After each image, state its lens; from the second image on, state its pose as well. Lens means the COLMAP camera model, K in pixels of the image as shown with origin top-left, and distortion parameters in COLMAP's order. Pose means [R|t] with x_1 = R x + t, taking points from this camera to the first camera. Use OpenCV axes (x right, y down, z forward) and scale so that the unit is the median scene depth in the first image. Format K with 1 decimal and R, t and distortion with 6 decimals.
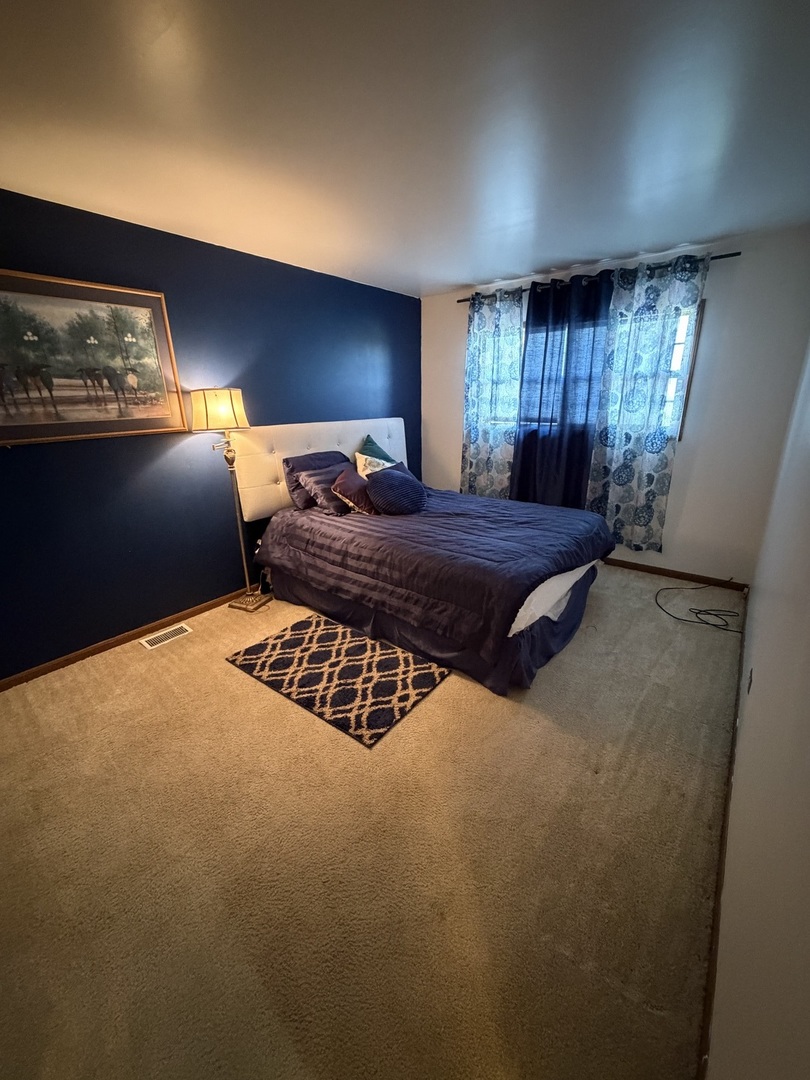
lens RADIAL K [[433.9, 0, 406.2], [0, 433.9, 539.8], [0, 0, 1]] dist [-0.001490, -0.000213]
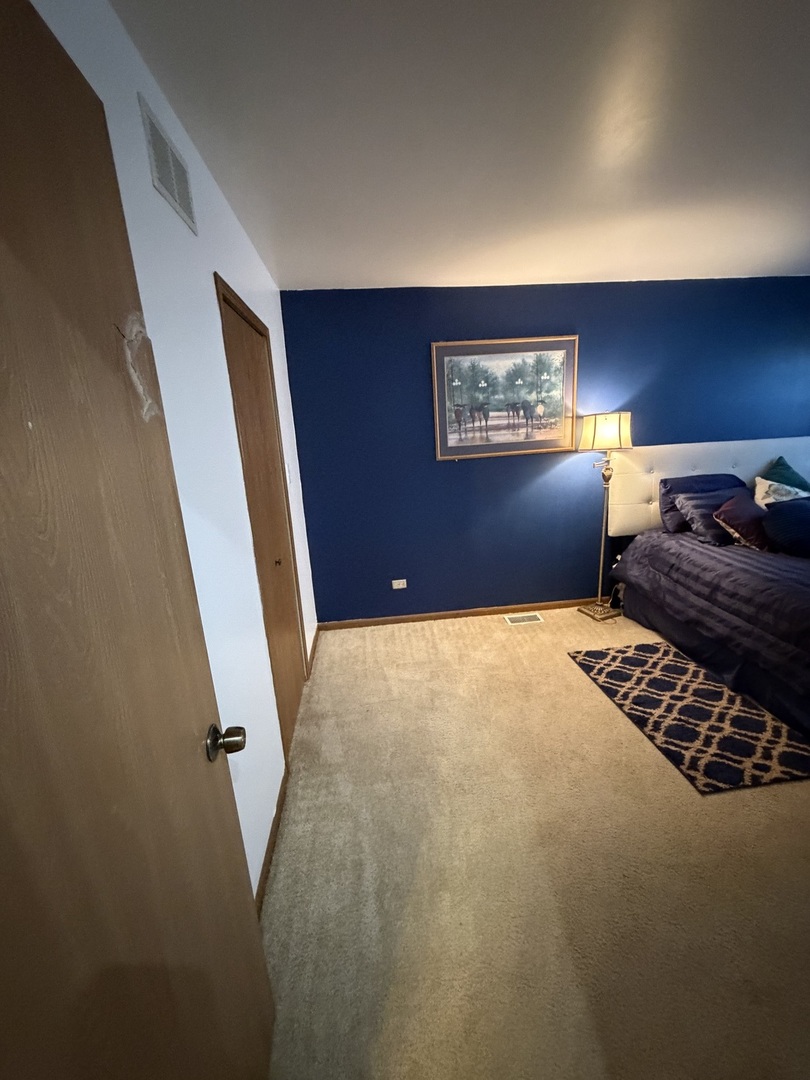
lens RADIAL K [[433.9, 0, 404.6], [0, 433.9, 538.8], [0, 0, 1]] dist [-0.001490, -0.000213]
pose [[0.697573, 0.158685, -0.698721, 0.024525], [-0.183104, 0.982268, 0.040278, 0.016287], [0.692723, 0.099842, 0.714260, -0.116764]]
